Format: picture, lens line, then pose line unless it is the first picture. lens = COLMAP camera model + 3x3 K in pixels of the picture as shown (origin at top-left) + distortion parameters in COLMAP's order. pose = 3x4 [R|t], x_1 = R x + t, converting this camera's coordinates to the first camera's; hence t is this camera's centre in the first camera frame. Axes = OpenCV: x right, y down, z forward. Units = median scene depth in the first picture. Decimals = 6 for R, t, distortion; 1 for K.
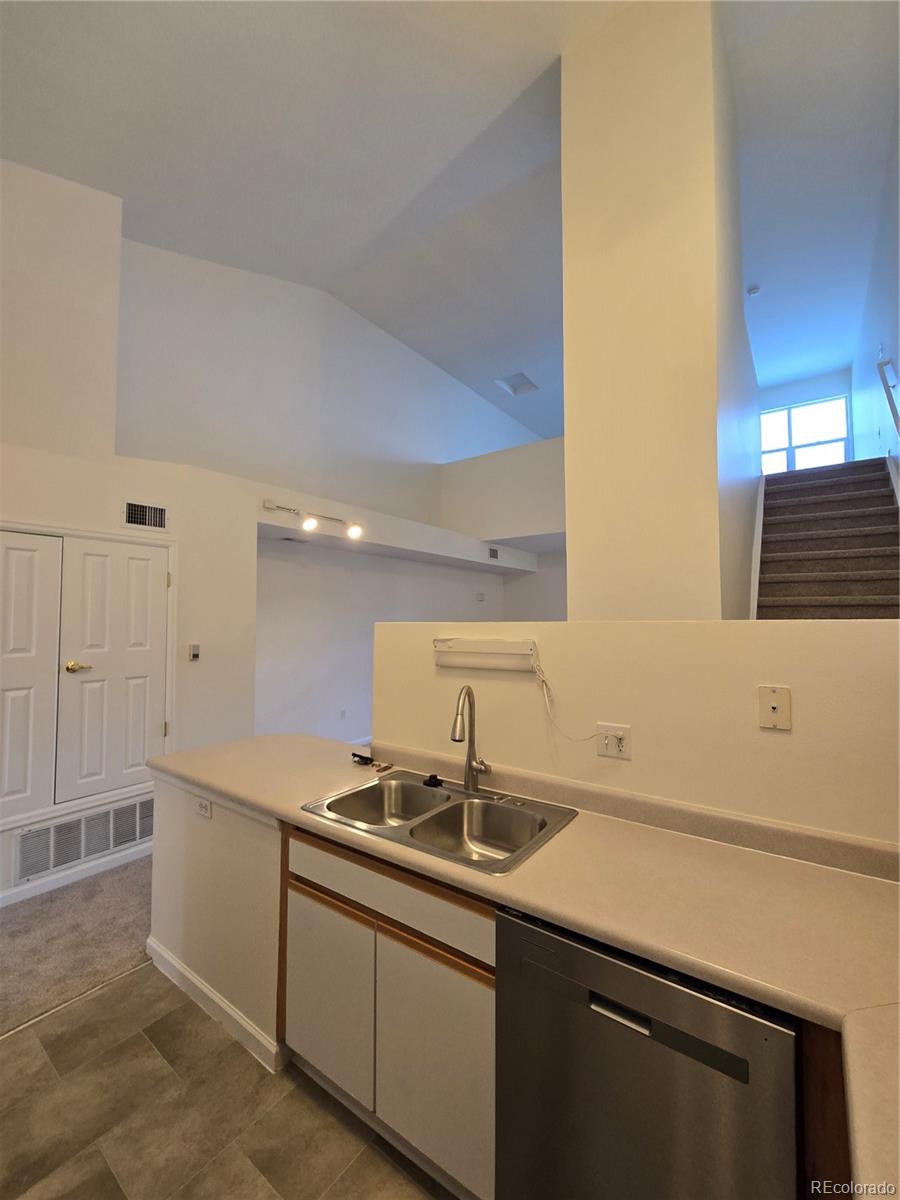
lens RADIAL K [[495.9, 0, 453.2], [0, 495.9, 599.8], [0, 0, 1]] dist [-0.001570, 0.000866]
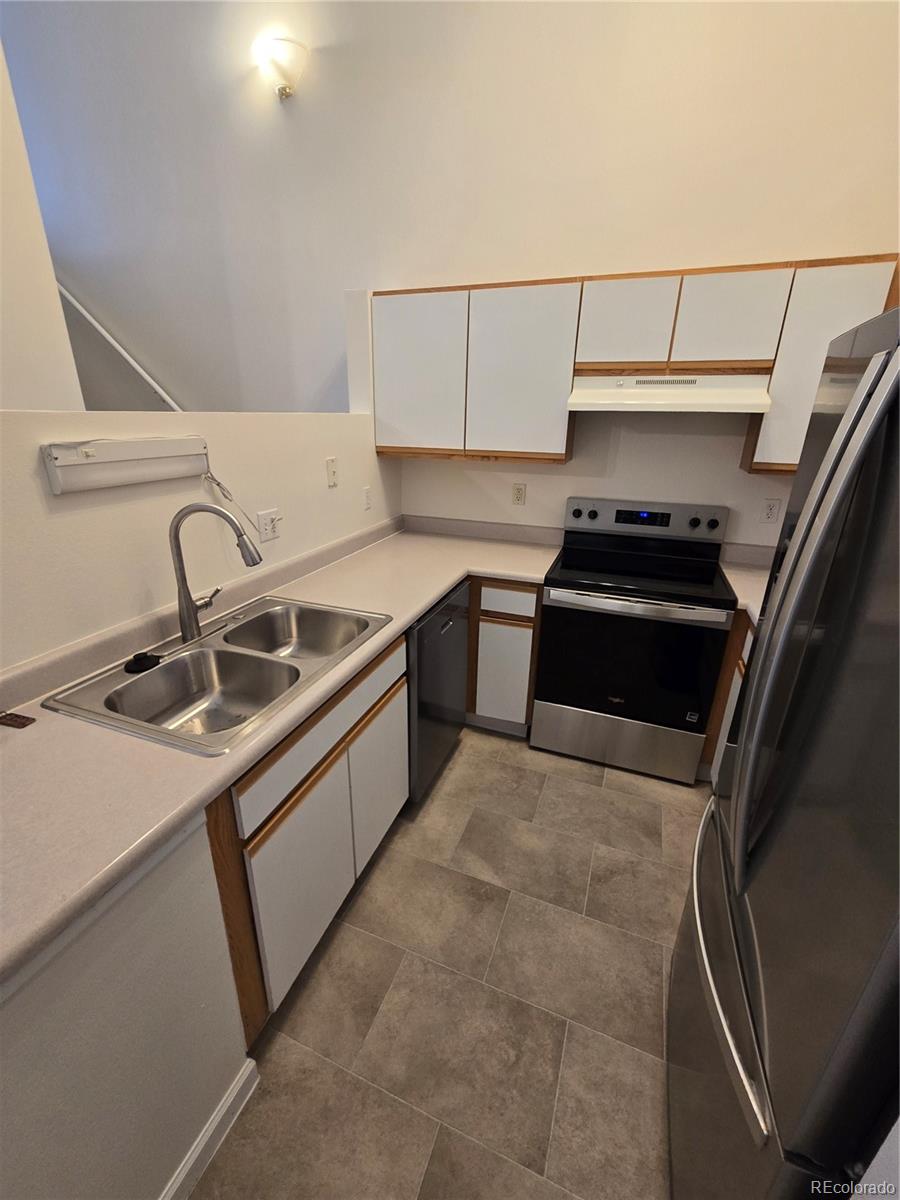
lens RADIAL K [[495.9, 0, 444.0], [0, 495.9, 601.4], [0, 0, 1]] dist [-0.001570, 0.000866]
pose [[-0.253516, -0.339697, 0.905724, -0.934393], [-0.054898, 0.939855, 0.337132, 0.047824], [-0.965772, 0.035746, -0.256917, 0.990570]]
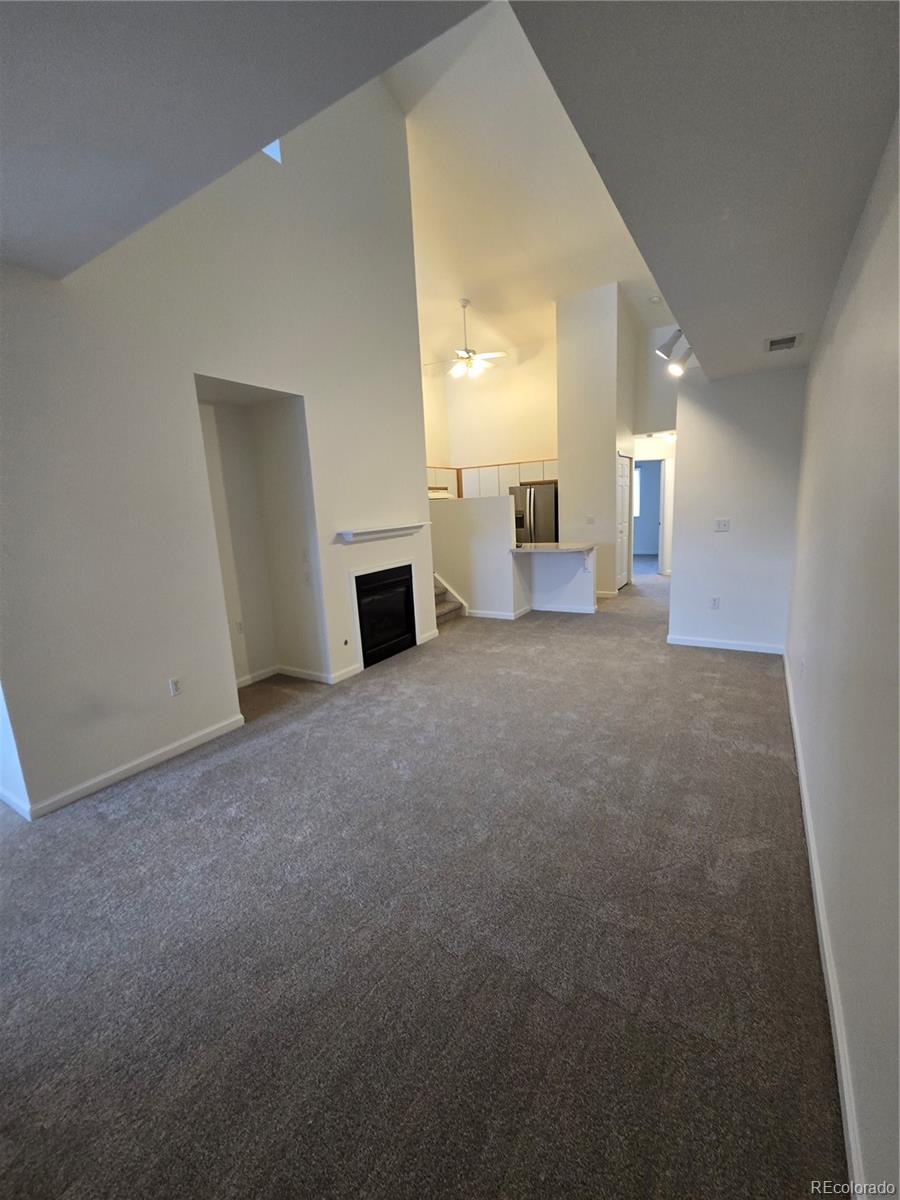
lens RADIAL K [[495.9, 0, 444.5], [0, 495.9, 595.4], [0, 0, 1]] dist [-0.001570, 0.000866]
pose [[-0.996233, 0.070641, -0.050292, 0.573372], [0.062986, 0.988112, 0.140238, 0.272208], [0.059600, 0.136542, -0.988840, 5.483764]]
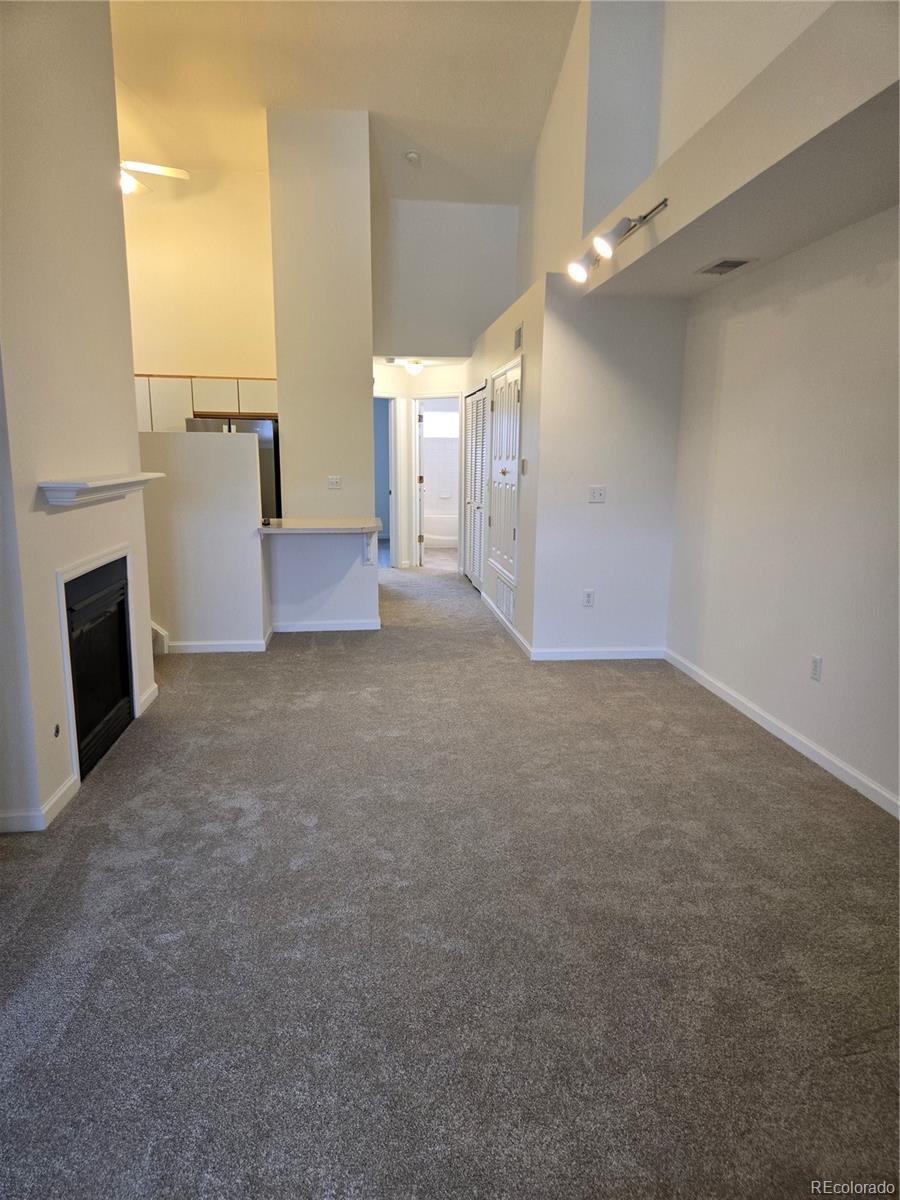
lens RADIAL K [[798.2, 0, 449.3], [0, 798.2, 589.1], [0, 0, 1]] dist [0.072768, -0.002798]
pose [[-0.743879, 0.114004, -0.658519, 1.603958], [0.023237, 0.989159, 0.144996, 0.261930], [0.667911, 0.092557, -0.738464, 4.858406]]
